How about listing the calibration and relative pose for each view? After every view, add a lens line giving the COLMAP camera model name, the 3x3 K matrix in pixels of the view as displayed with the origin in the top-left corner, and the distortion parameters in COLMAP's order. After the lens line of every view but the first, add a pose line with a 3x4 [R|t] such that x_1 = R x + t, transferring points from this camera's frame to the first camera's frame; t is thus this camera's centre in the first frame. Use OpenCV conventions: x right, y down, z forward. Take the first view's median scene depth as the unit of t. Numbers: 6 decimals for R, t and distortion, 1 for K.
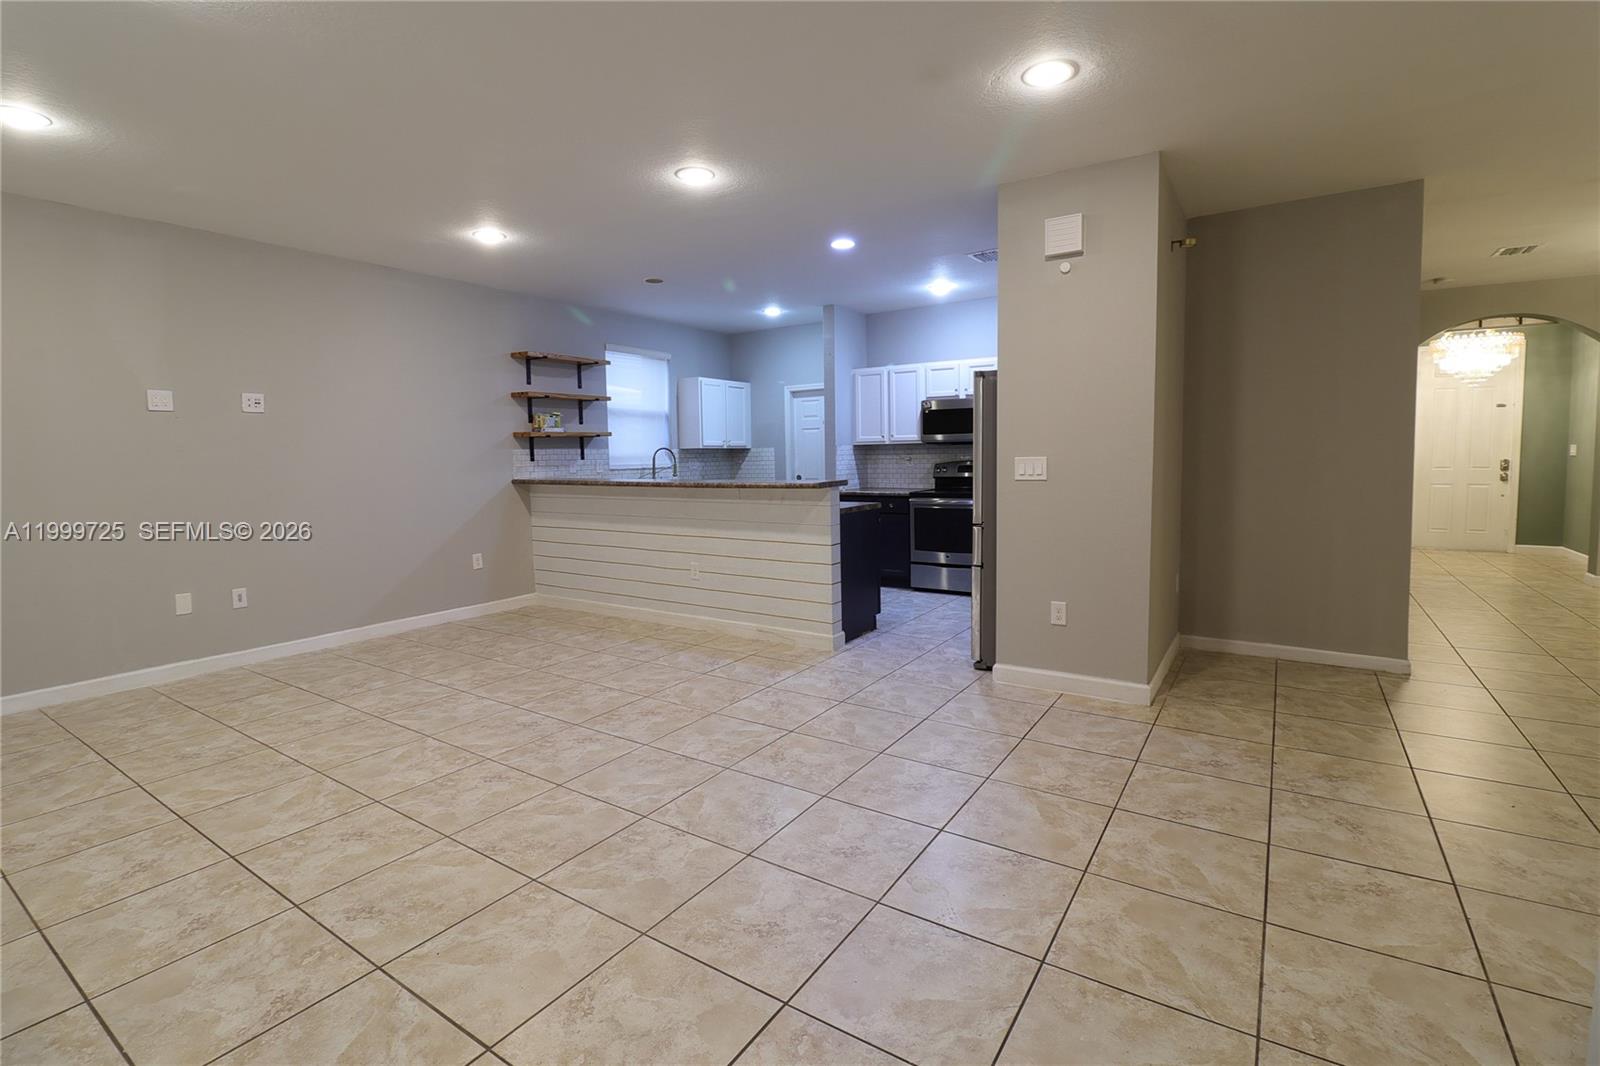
lens RADIAL K [[731.5, 0, 796.3], [0, 731.5, 510.1], [0, 0, 1]] dist [0.002013, -0.014427]
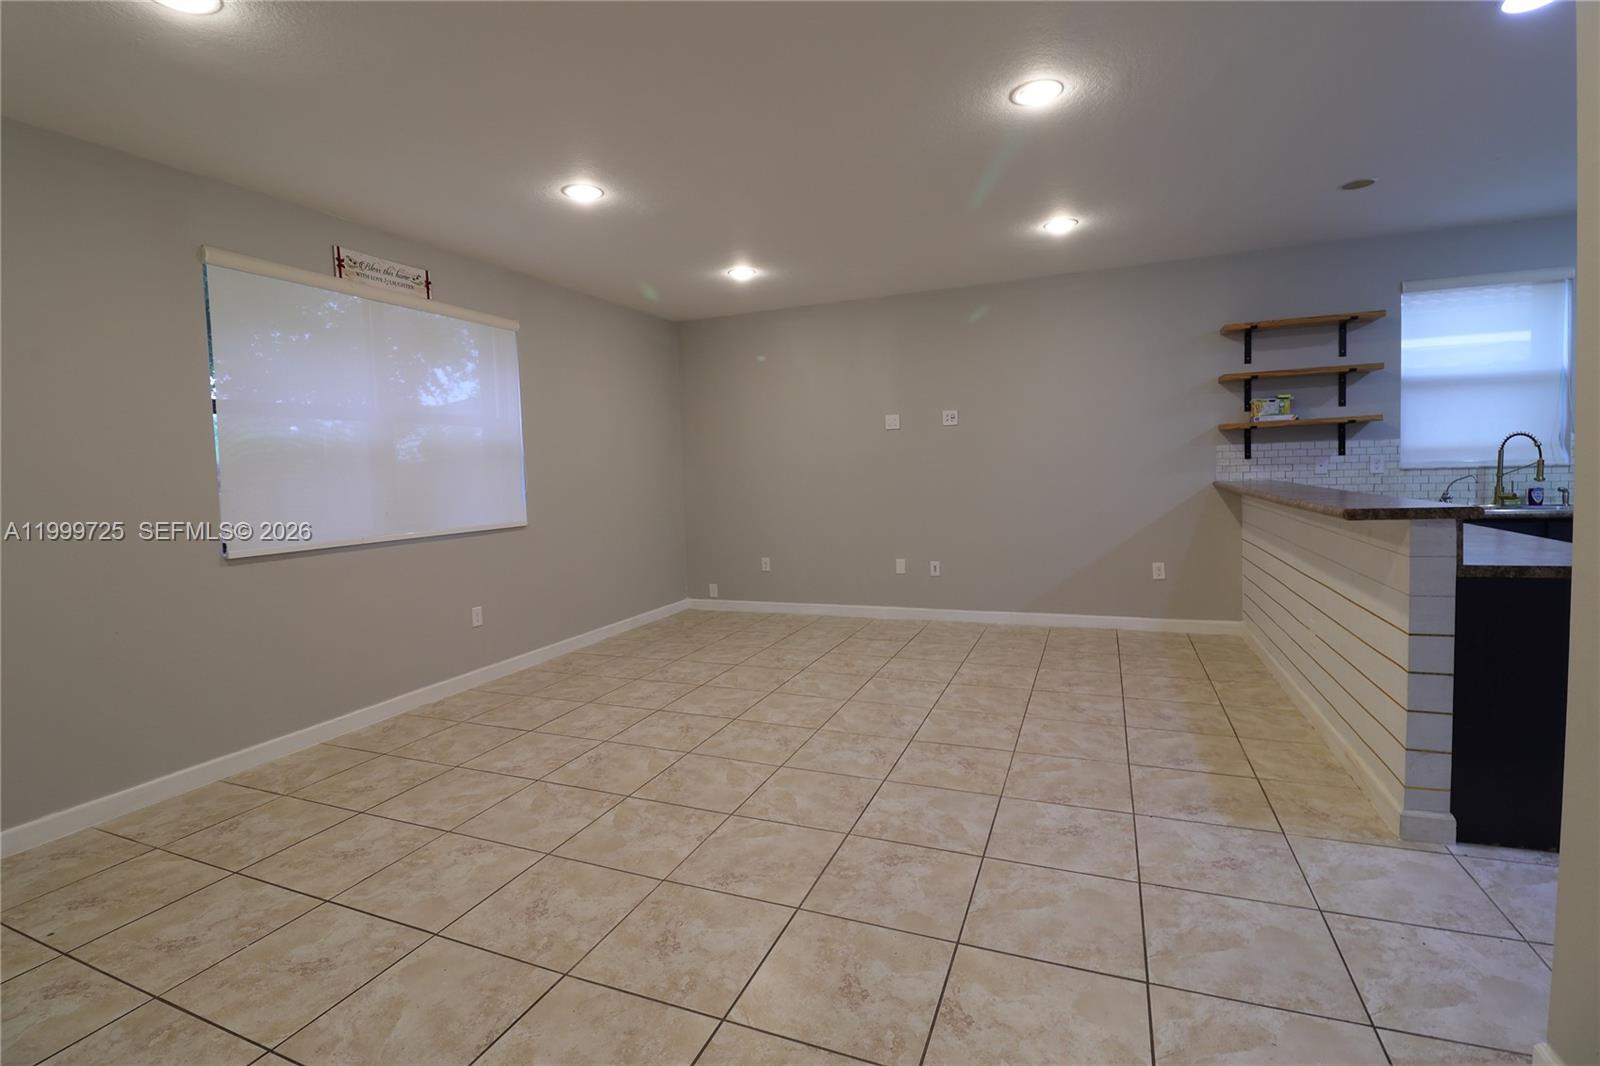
lens RADIAL K [[732.0, 0, 793.4], [0, 732.0, 511.2], [0, 0, 1]] dist [0.004418, -0.016154]
pose [[0.189287, 0.066902, -0.979640, 0.409032], [-0.044764, 0.997227, 0.059454, -0.042540], [0.980901, 0.032599, 0.191757, 0.435664]]
